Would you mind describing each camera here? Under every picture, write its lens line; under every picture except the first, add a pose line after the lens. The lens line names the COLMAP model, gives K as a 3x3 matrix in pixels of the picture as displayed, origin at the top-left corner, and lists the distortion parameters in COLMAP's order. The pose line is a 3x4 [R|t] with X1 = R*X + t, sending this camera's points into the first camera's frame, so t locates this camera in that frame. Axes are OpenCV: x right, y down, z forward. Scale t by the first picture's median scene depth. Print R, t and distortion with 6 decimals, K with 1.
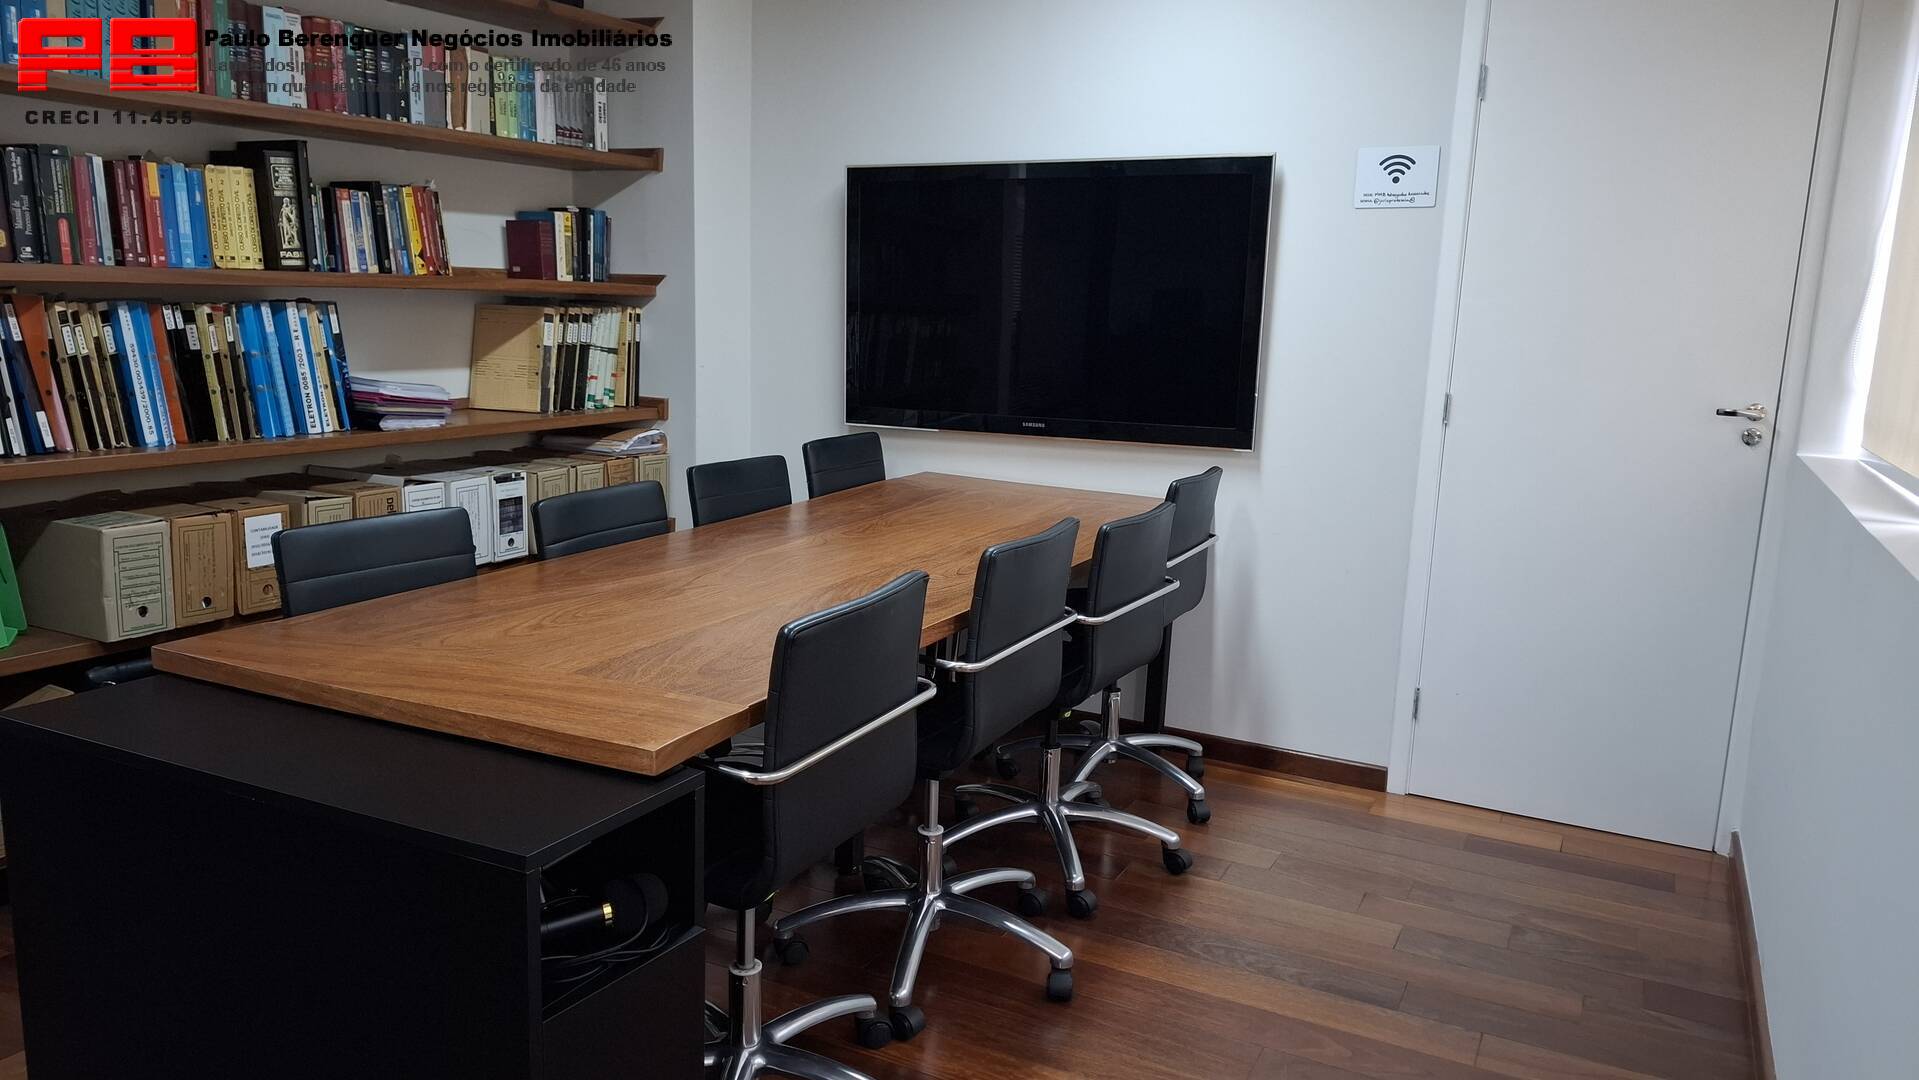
lens RADIAL K [[1323.3, 0, 946.3], [0, 1323.3, 552.7], [0, 0, 1]] dist [0.090893, -0.104477]
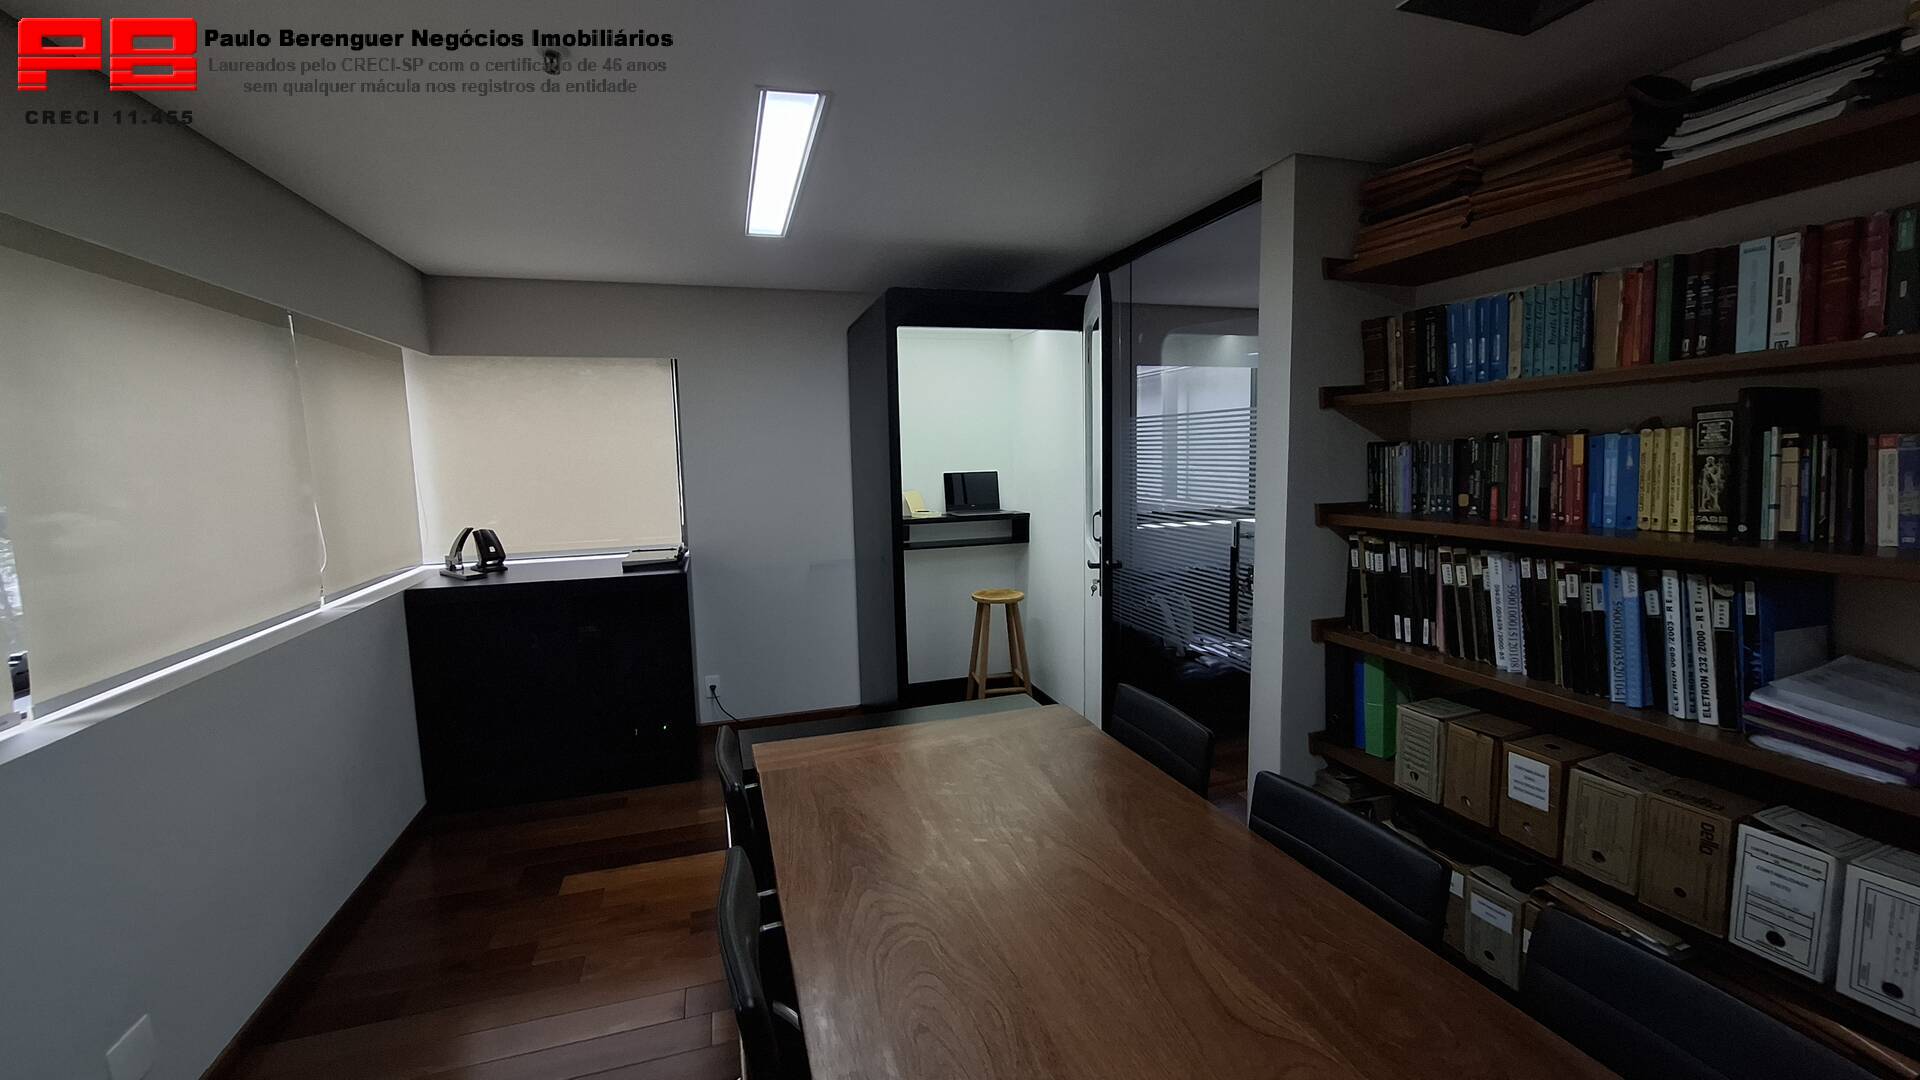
lens RADIAL K [[754.4, 0, 949.1], [0, 754.4, 527.7], [0, 0, 1]] dist [-0.011244, 0.002810]
pose [[-0.712903, 0.057619, -0.698892, 0.215830], [-0.126946, 0.969550, 0.209423, -0.268355], [0.689677, 0.238020, -0.683880, 1.044210]]
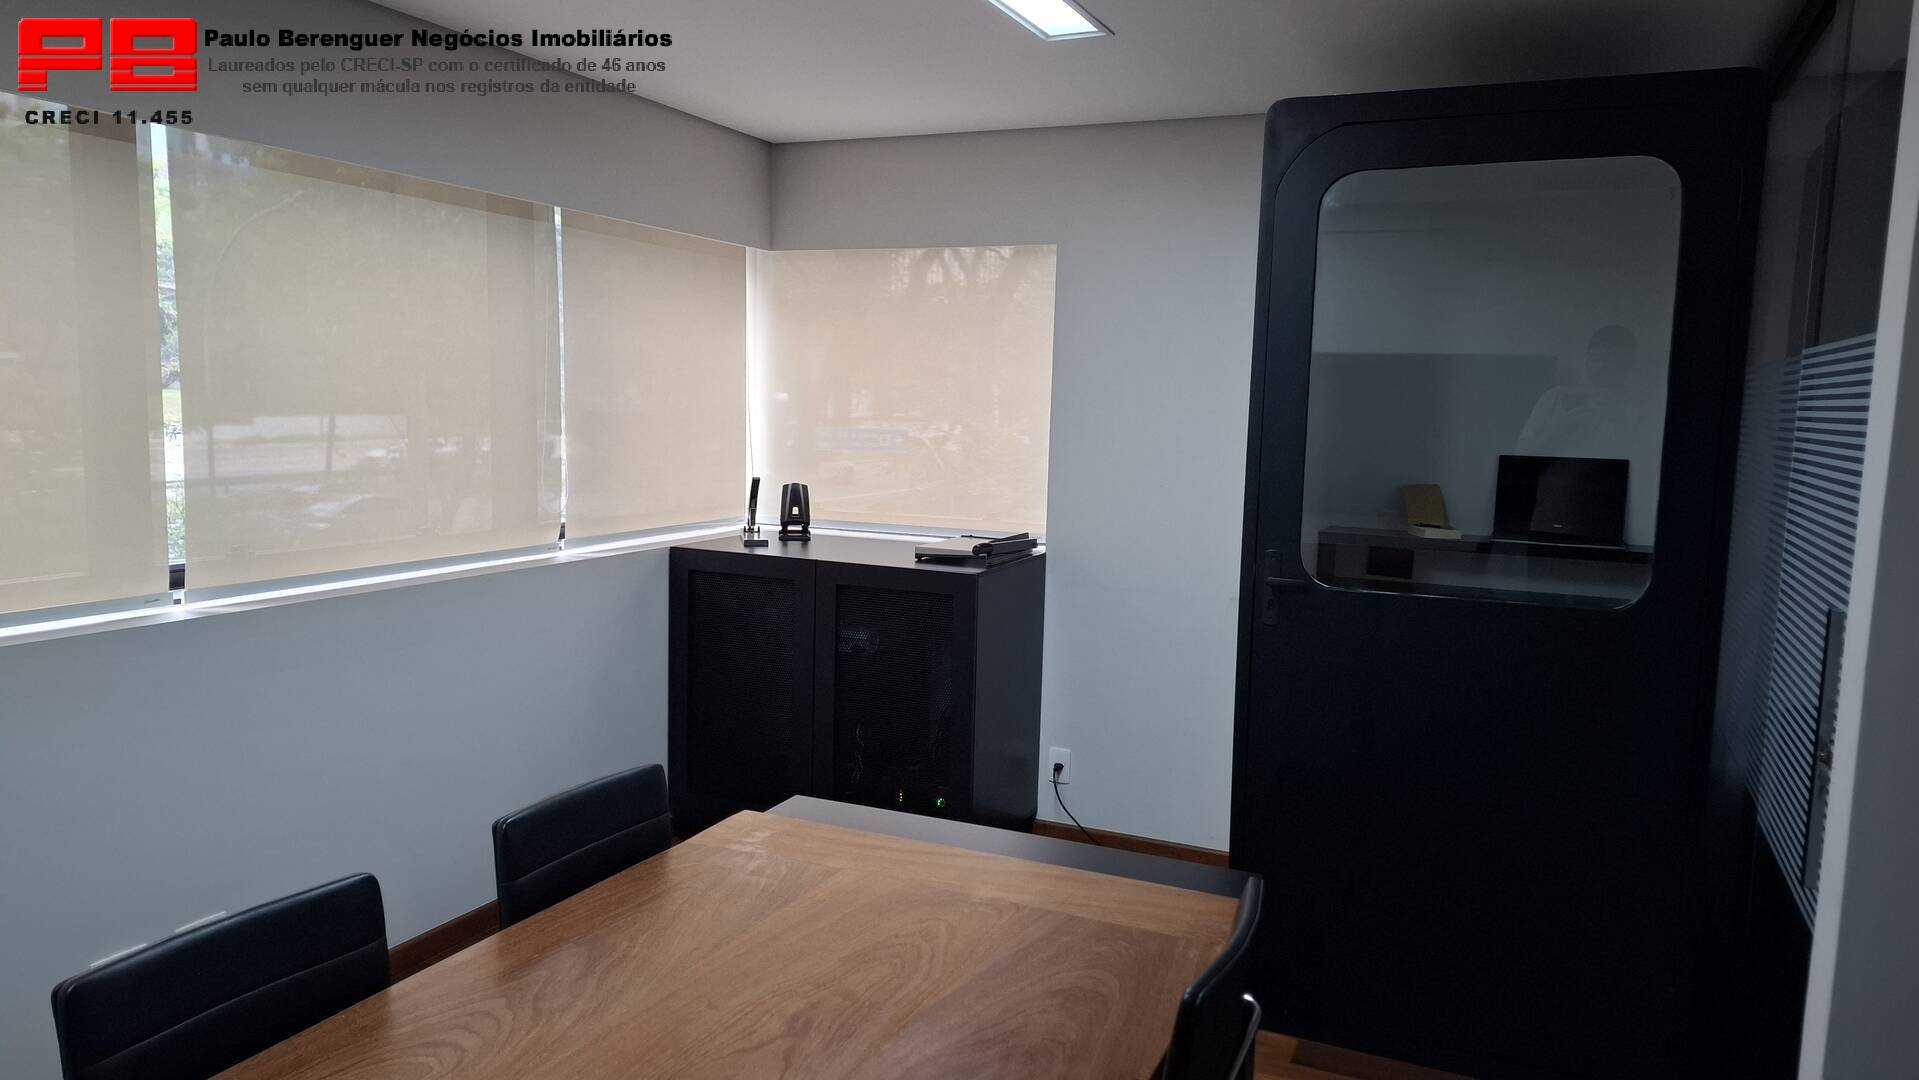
lens RADIAL K [[1323.3, 0, 951.8], [0, 1323.3, 533.5], [0, 0, 1]] dist [0.090893, -0.104477]
pose [[-0.996544, -0.052918, -0.064021, -0.175997], [-0.068872, 0.957300, 0.280773, -0.317513], [0.046429, 0.284212, -0.957637, 1.246333]]
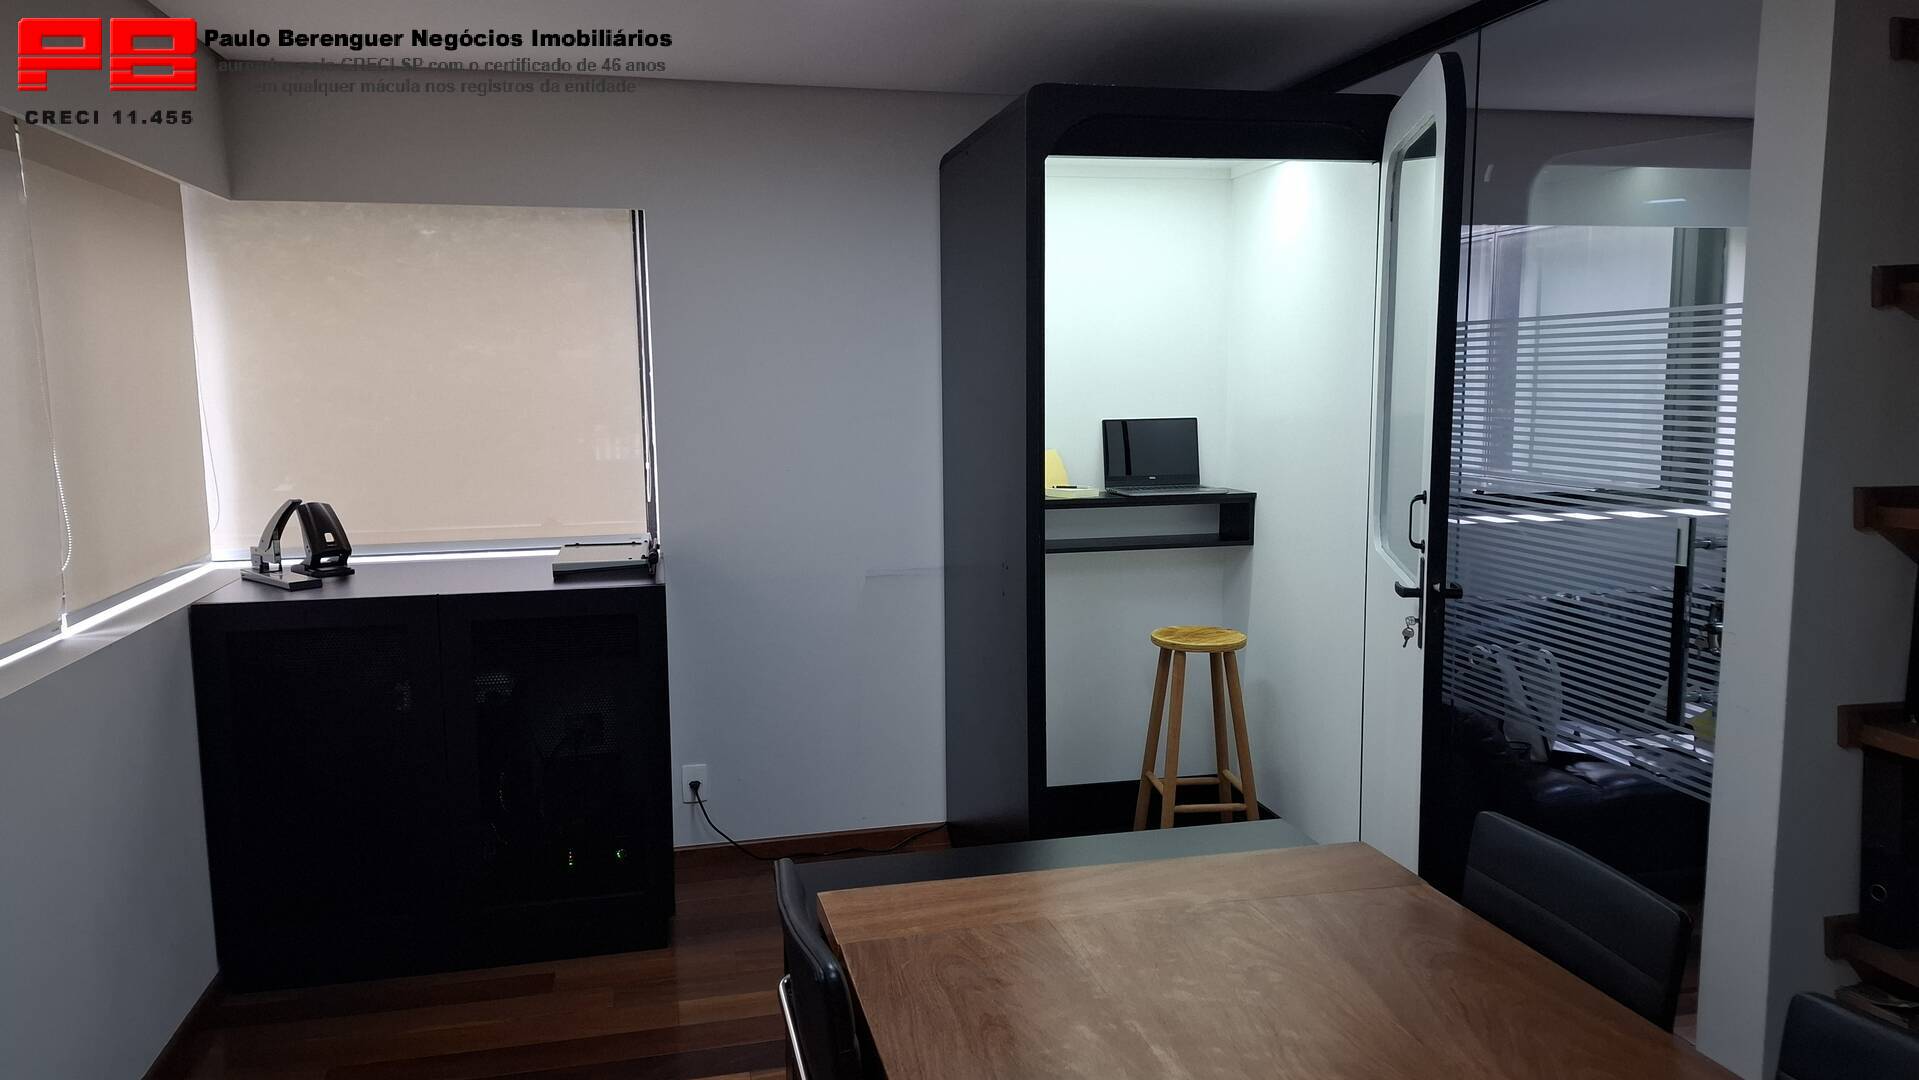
lens RADIAL K [[1323.3, 0, 957.8], [0, 1323.3, 530.4], [0, 0, 1]] dist [0.090893, -0.104477]
pose [[-0.764158, 0.052071, -0.642924, 0.252797], [-0.130413, 0.963679, 0.233055, -0.262545], [0.631708, 0.261937, -0.729613, 1.002132]]
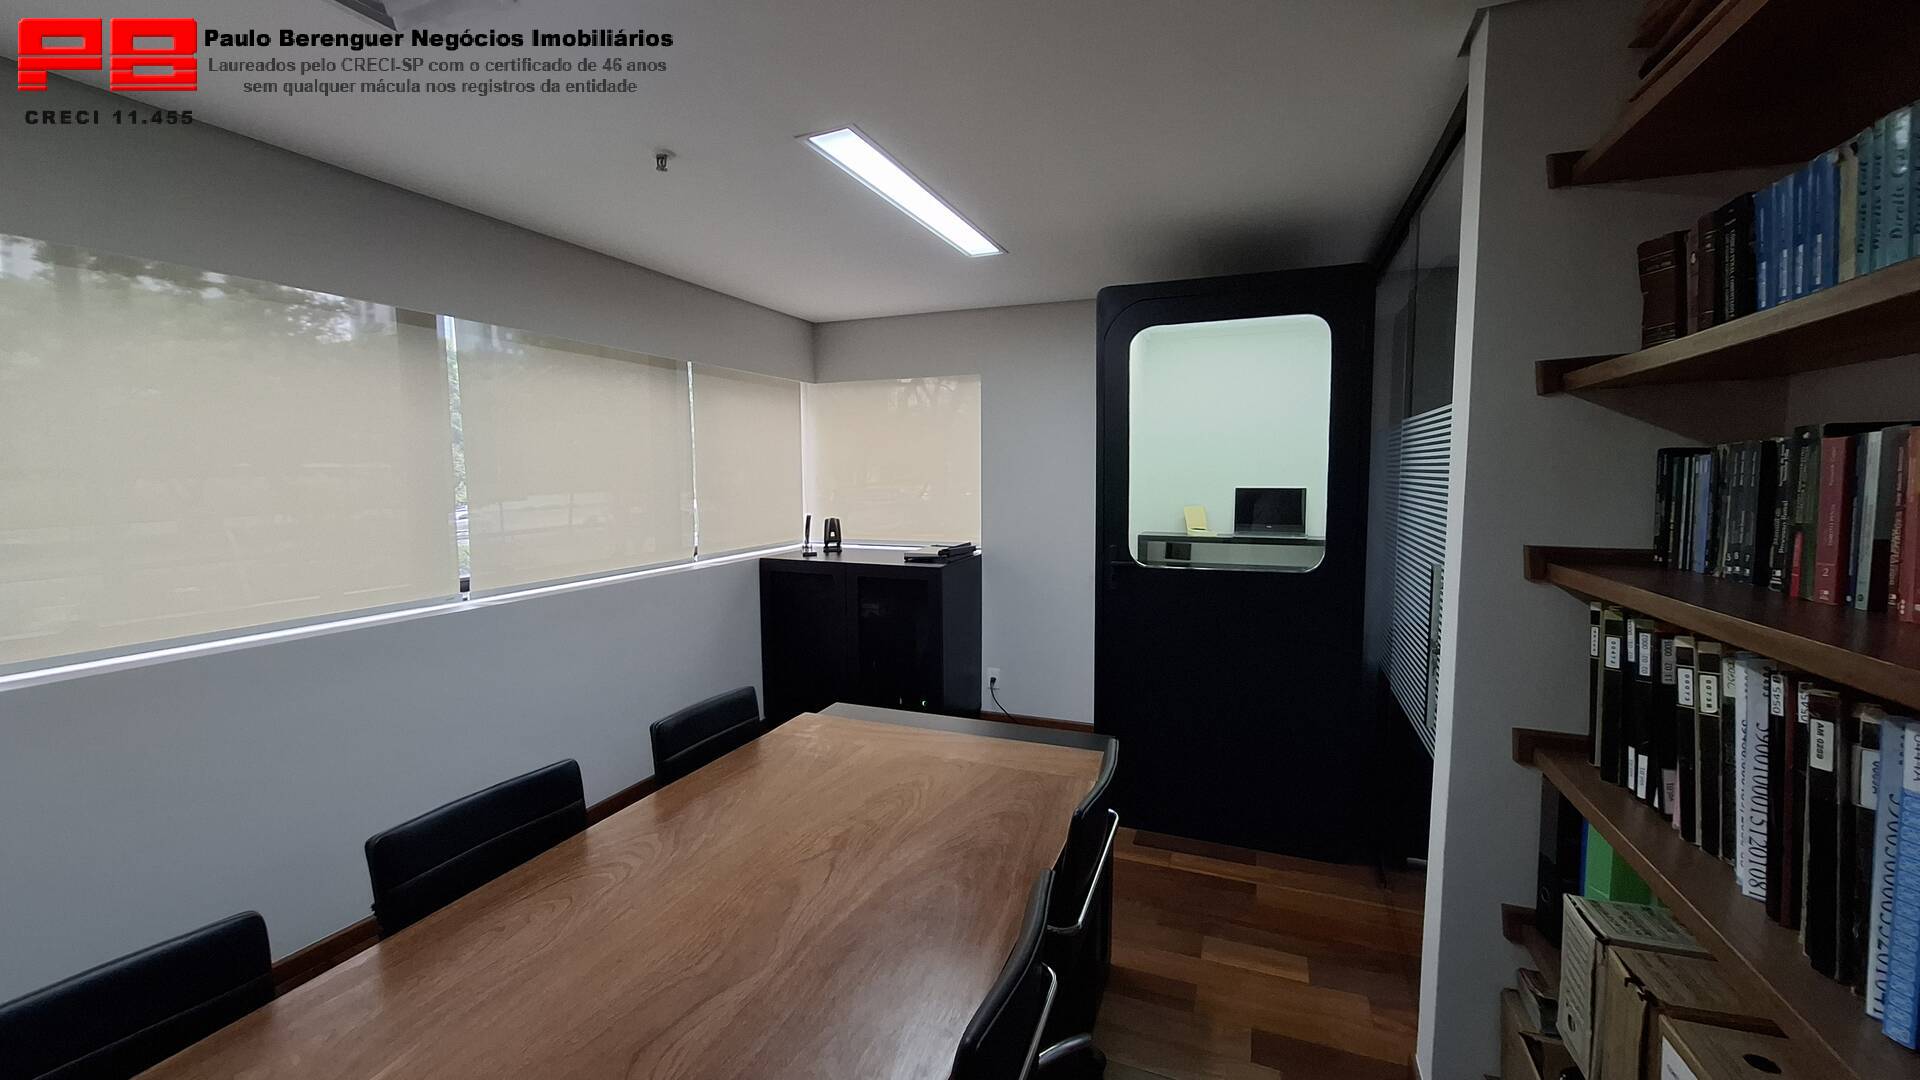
lens RADIAL K [[754.4, 0, 952.3], [0, 754.4, 529.0], [0, 0, 1]] dist [-0.011244, 0.002810]
pose [[-0.995184, -0.019377, -0.096089, -0.182997], [-0.043364, 0.966155, 0.254292, -0.296781], [0.087909, 0.257234, -0.962342, 1.205966]]
